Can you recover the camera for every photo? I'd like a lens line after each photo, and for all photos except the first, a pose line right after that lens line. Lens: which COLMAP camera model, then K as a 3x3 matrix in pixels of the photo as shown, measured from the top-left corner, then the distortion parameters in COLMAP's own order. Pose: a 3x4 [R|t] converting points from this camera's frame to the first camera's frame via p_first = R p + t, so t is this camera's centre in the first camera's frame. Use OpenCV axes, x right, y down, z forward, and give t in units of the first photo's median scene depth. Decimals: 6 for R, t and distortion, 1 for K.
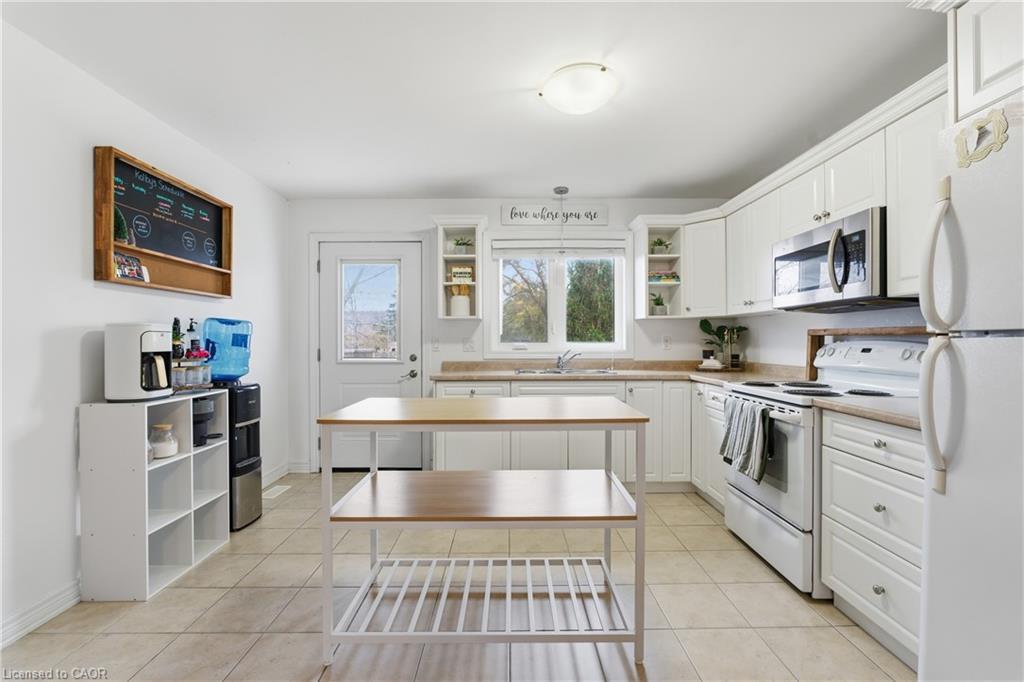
lens RADIAL K [[442.1, 0, 517.5], [0, 442.1, 339.9], [0, 0, 1]] dist [-0.014976, 0.002224]
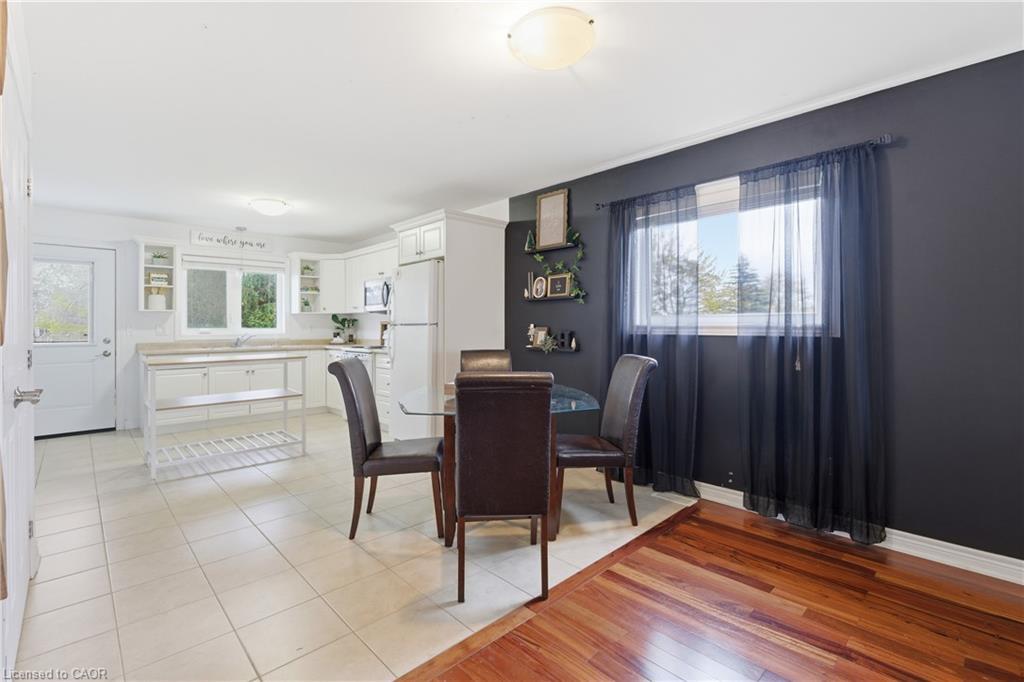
lens RADIAL K [[442.1, 0, 504.2], [0, 442.1, 326.2], [0, 0, 1]] dist [-0.014976, 0.002224]
pose [[0.734463, -0.000434, 0.678648, -0.288937], [0.000787, 1.000000, -0.000212, -0.000561], [-0.678648, 0.000690, 0.734463, -0.801577]]
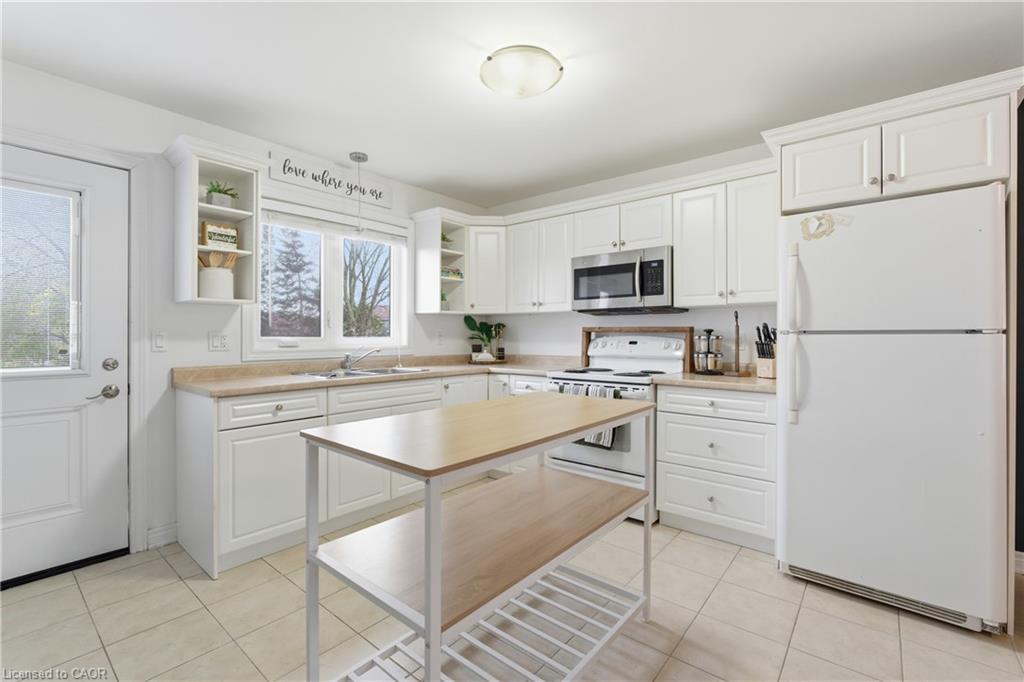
lens RADIAL K [[442.1, 0, 509.7], [0, 442.1, 336.7], [0, 0, 1]] dist [-0.014976, 0.002224]
pose [[0.652394, -0.000147, 0.757880, -0.381306], [-0.003015, 0.999992, 0.002789, 0.000807], [-0.757874, -0.004105, 0.652388, 0.252910]]
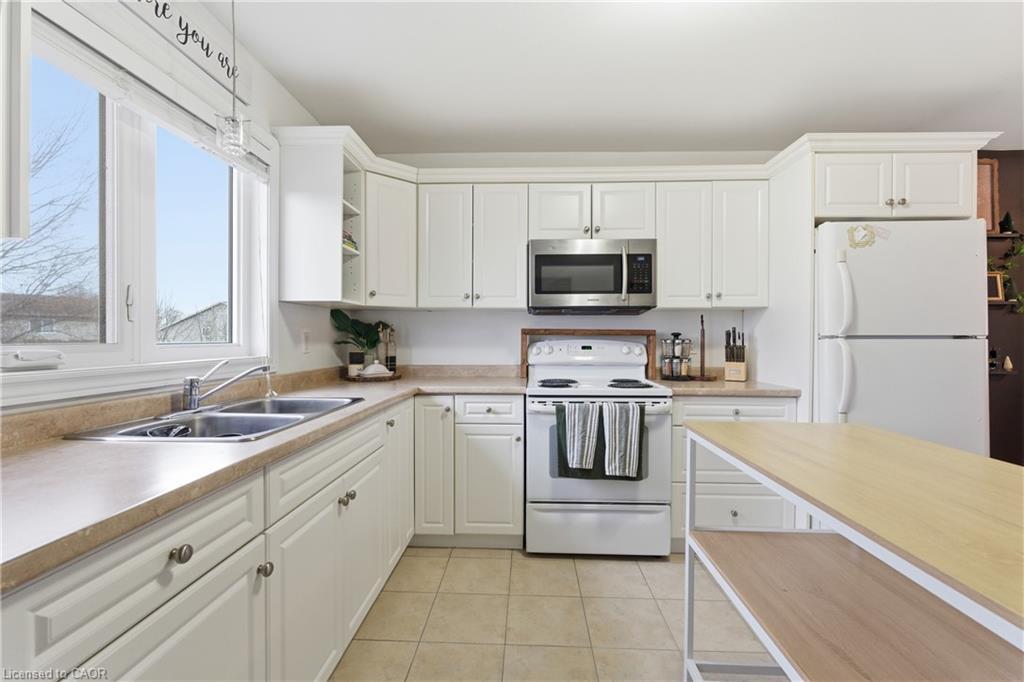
lens RADIAL K [[442.1, 0, 508.2], [0, 442.1, 343.1], [0, 0, 1]] dist [-0.014976, 0.002224]
pose [[0.064859, -0.008490, 0.997858, -0.313421], [-0.004641, 0.999950, 0.008809, 0.000634], [-0.997884, -0.005203, 0.064816, 0.784689]]
